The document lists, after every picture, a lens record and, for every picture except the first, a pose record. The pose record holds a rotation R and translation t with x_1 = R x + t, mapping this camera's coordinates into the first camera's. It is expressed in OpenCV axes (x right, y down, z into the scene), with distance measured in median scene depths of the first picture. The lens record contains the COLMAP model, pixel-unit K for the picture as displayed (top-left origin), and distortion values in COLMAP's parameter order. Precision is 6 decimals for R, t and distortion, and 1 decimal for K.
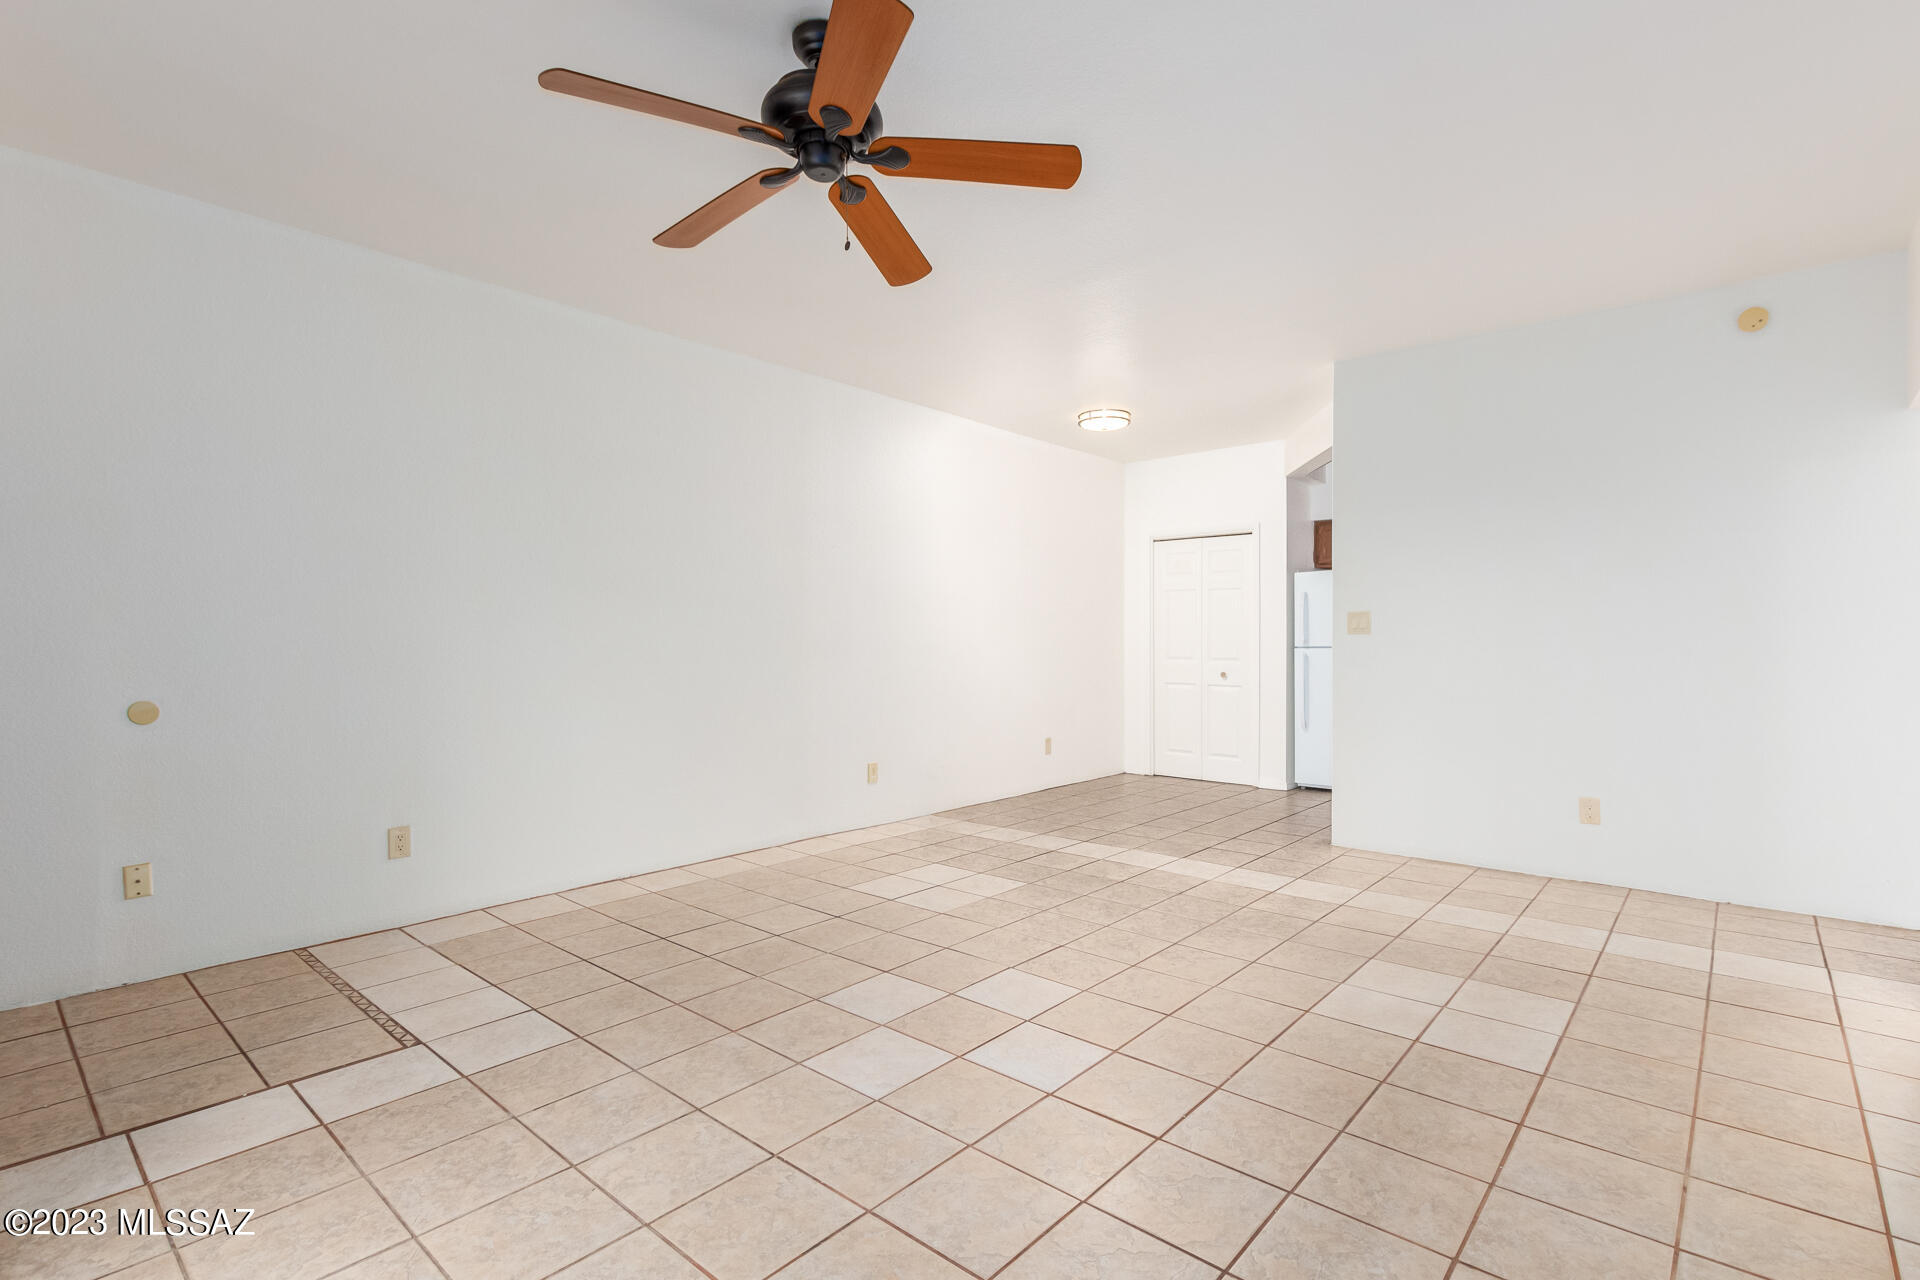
lens RADIAL K [[889.2, 0, 964.2], [0, 889.2, 637.4], [0, 0, 1]] dist [0.008944, -0.003167]
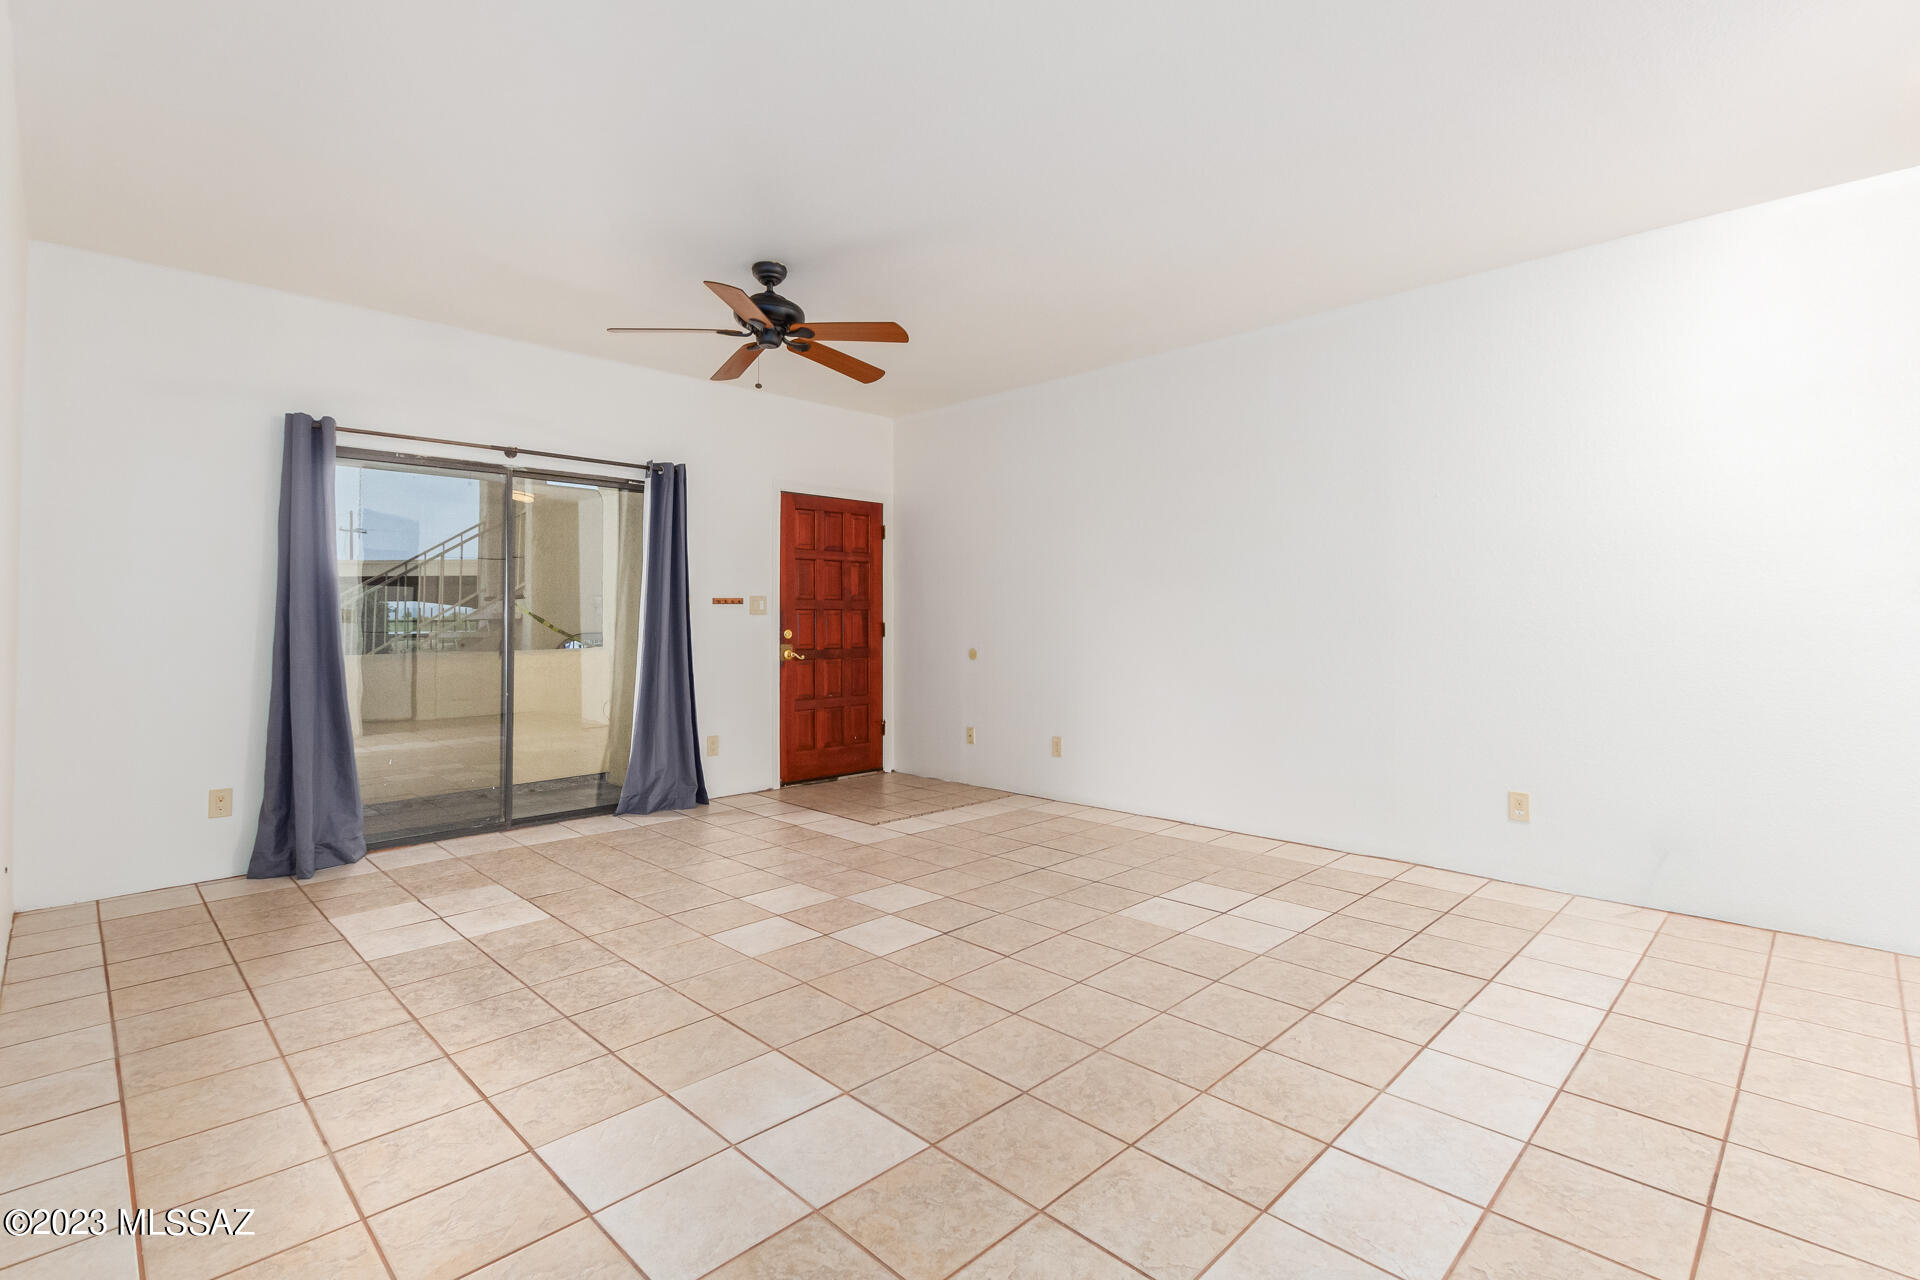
lens RADIAL K [[889.2, 0, 987.2], [0, 889.2, 607.9], [0, 0, 1]] dist [0.008944, -0.003167]
pose [[-0.046703, -0.010354, -0.998855, 1.098746], [0.009046, 0.999901, -0.010788, 0.000109], [0.998868, -0.009539, -0.046605, 1.101873]]
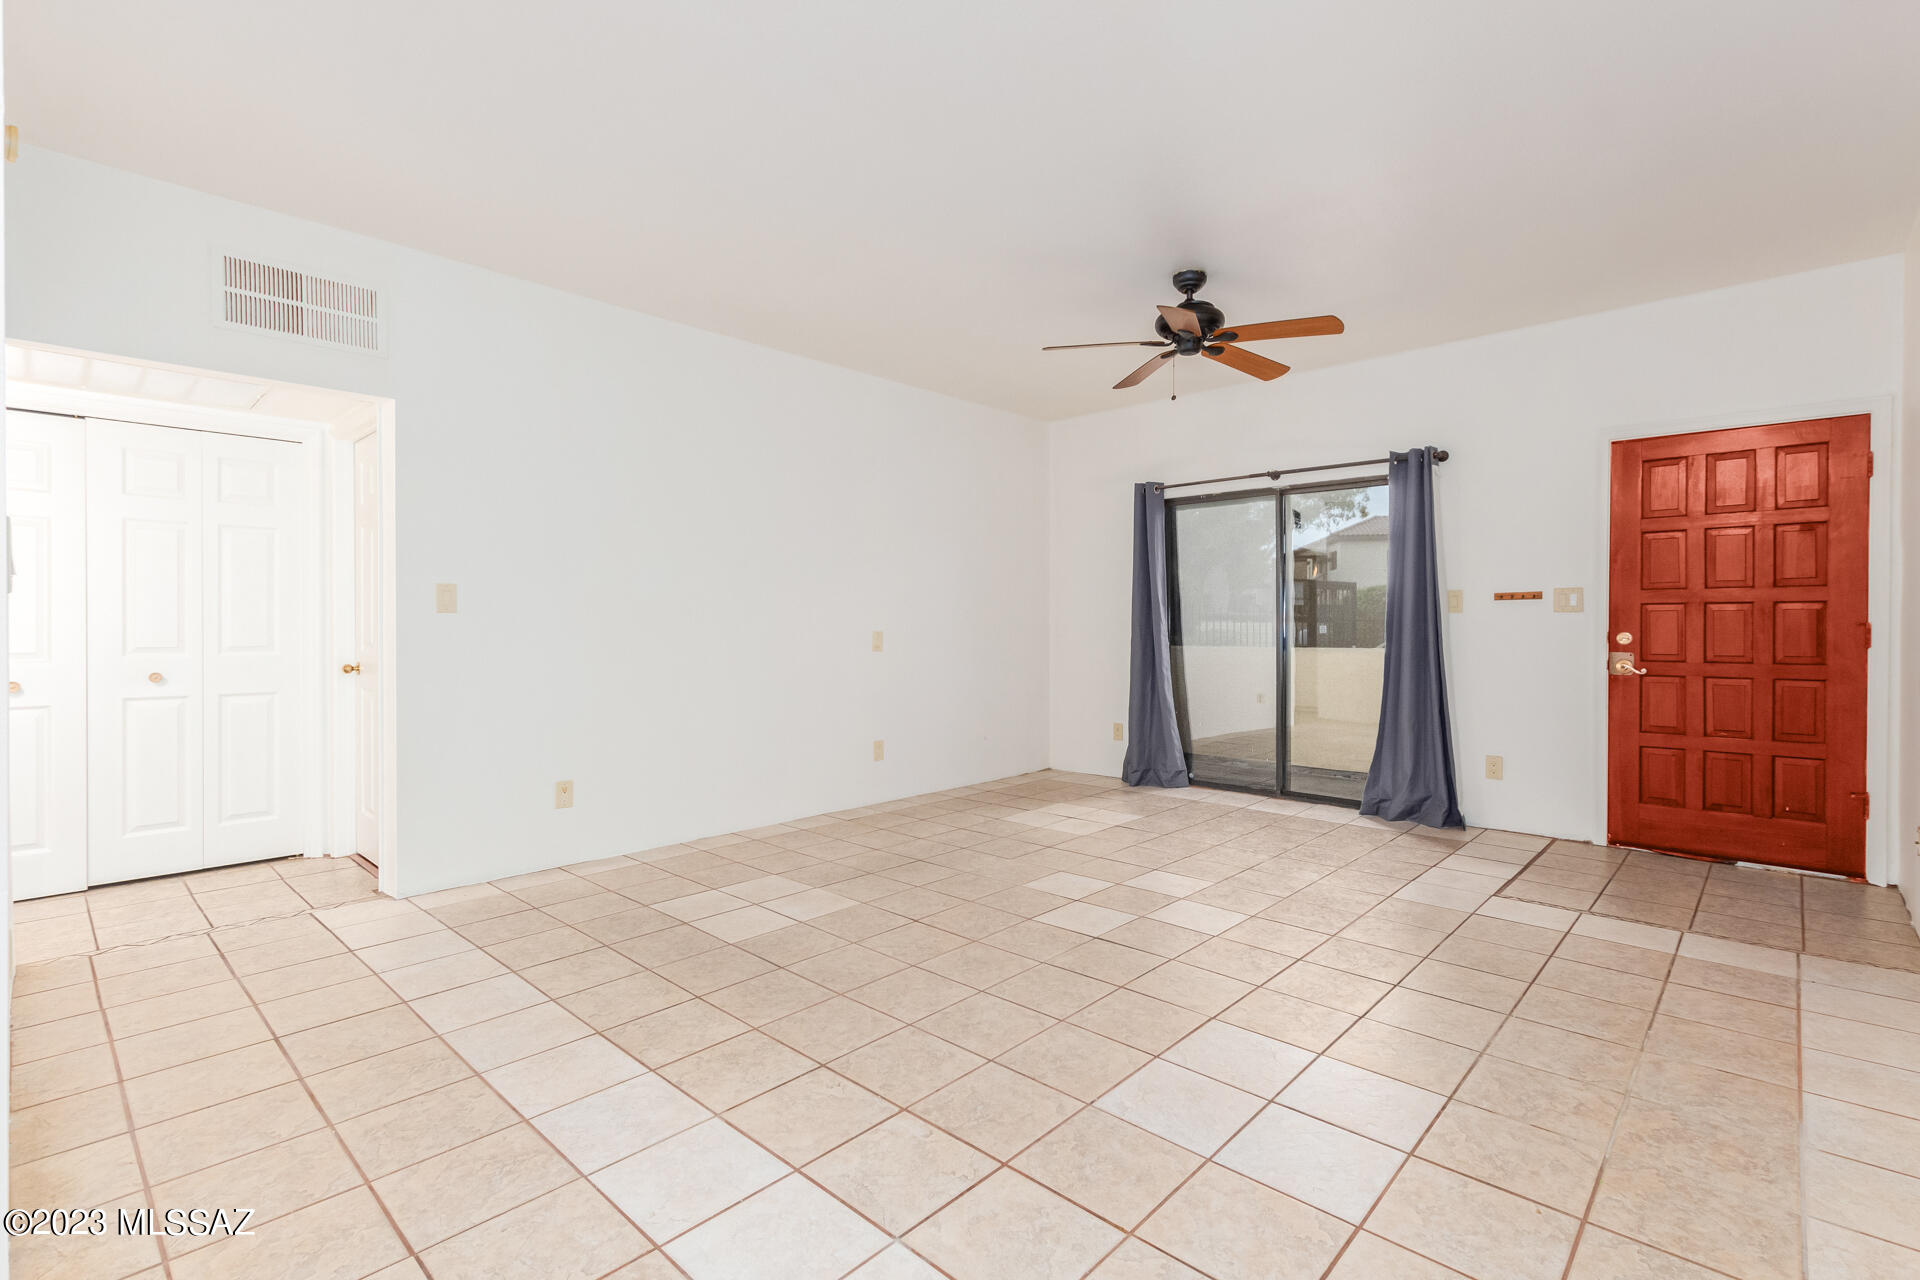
lens RADIAL K [[889.2, 0, 957.5], [0, 889.2, 637.6], [0, 0, 1]] dist [0.008944, -0.003167]
pose [[-0.999402, 0.003843, 0.034365, 0.175814], [0.004203, 0.999937, 0.010390, 0.012282], [-0.034323, 0.010529, -0.999355, 2.031303]]
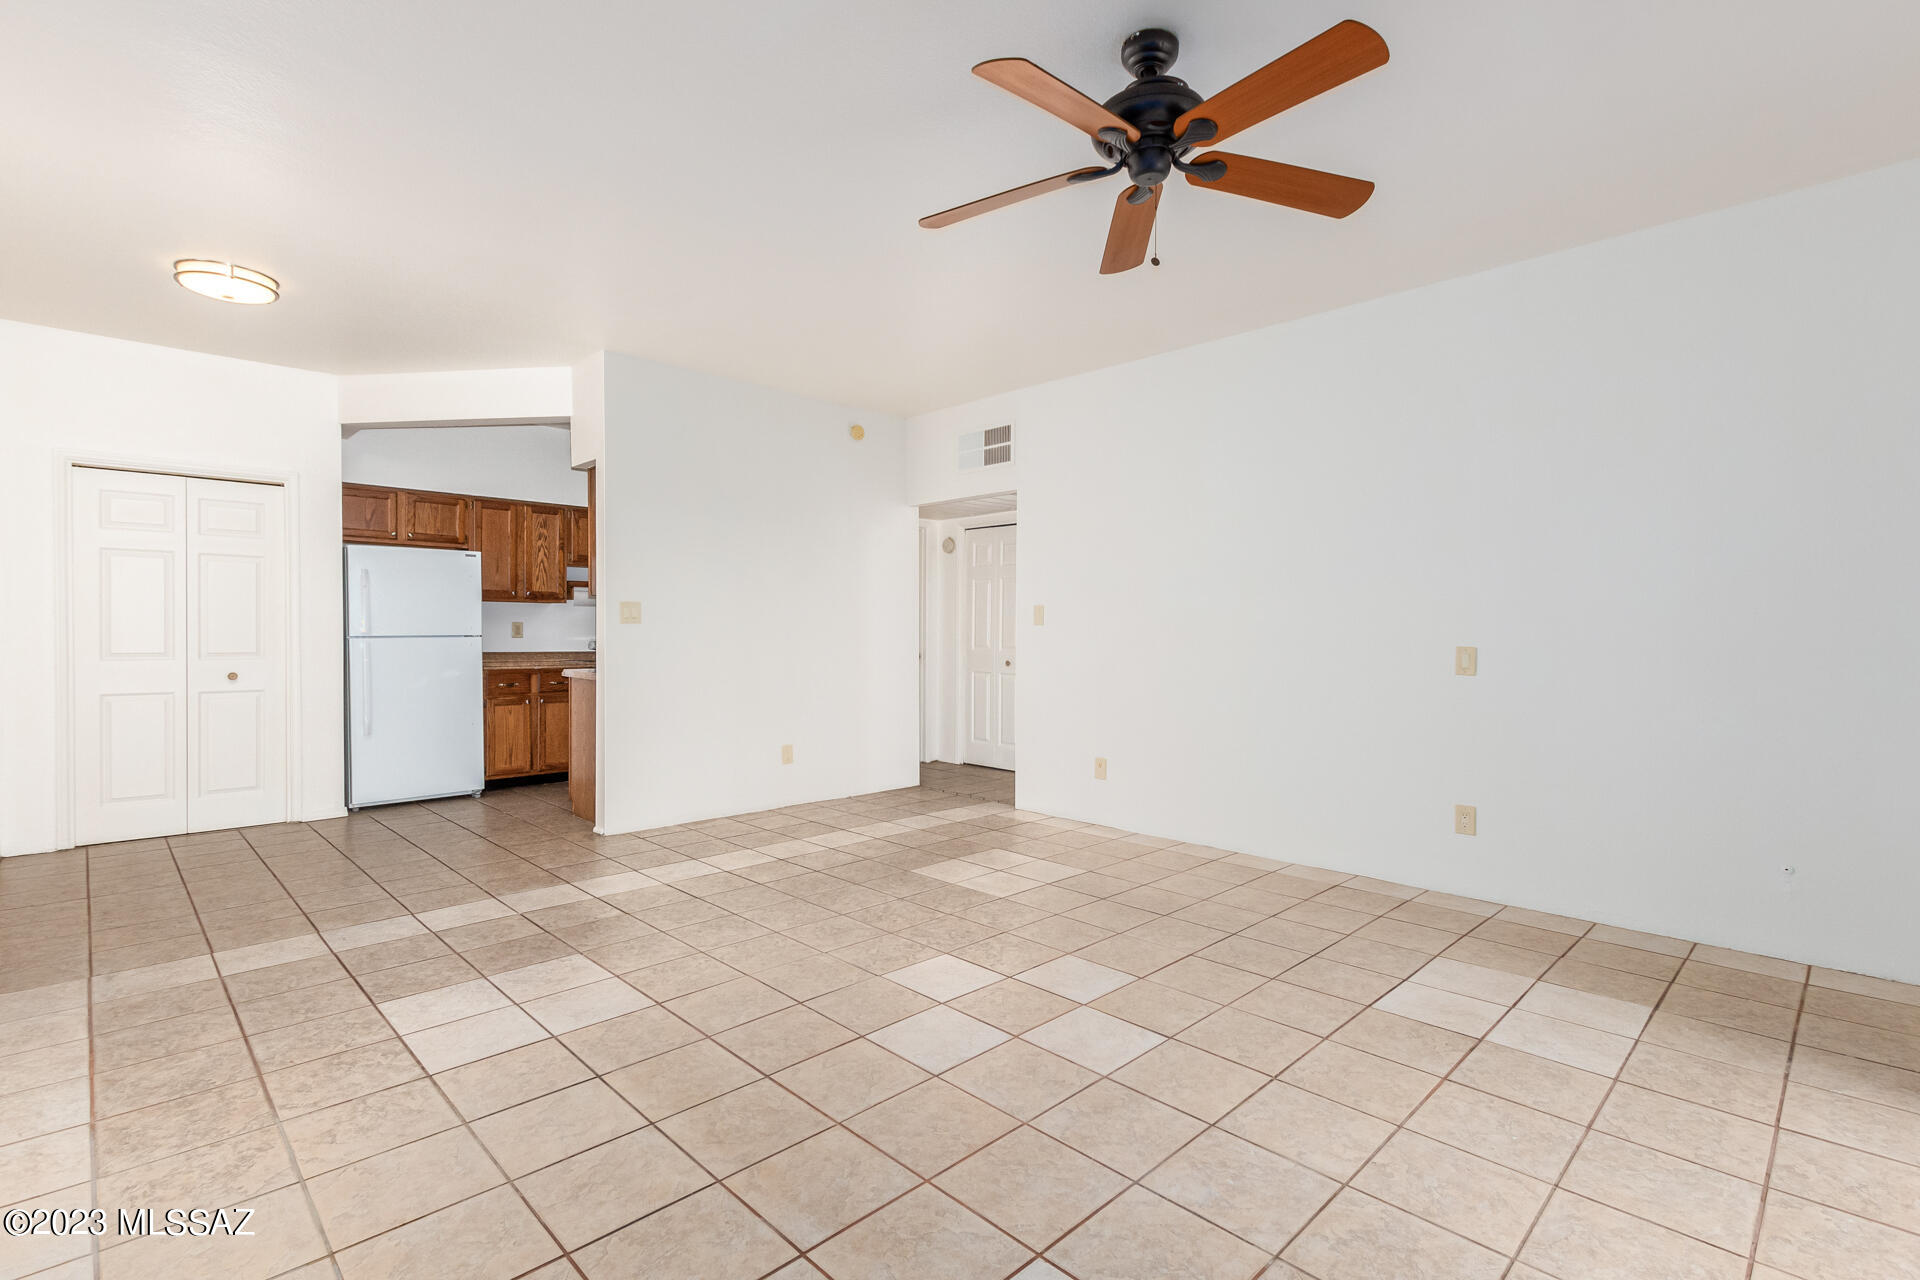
lens RADIAL K [[889.2, 0, 976.3], [0, 889.2, 639.9], [0, 0, 1]] dist [0.008944, -0.003167]
pose [[0.071088, -0.007680, 0.997441, -0.882662], [-0.008649, 0.999928, 0.008315, 0.004231], [-0.997433, -0.009218, 0.071016, 0.832266]]
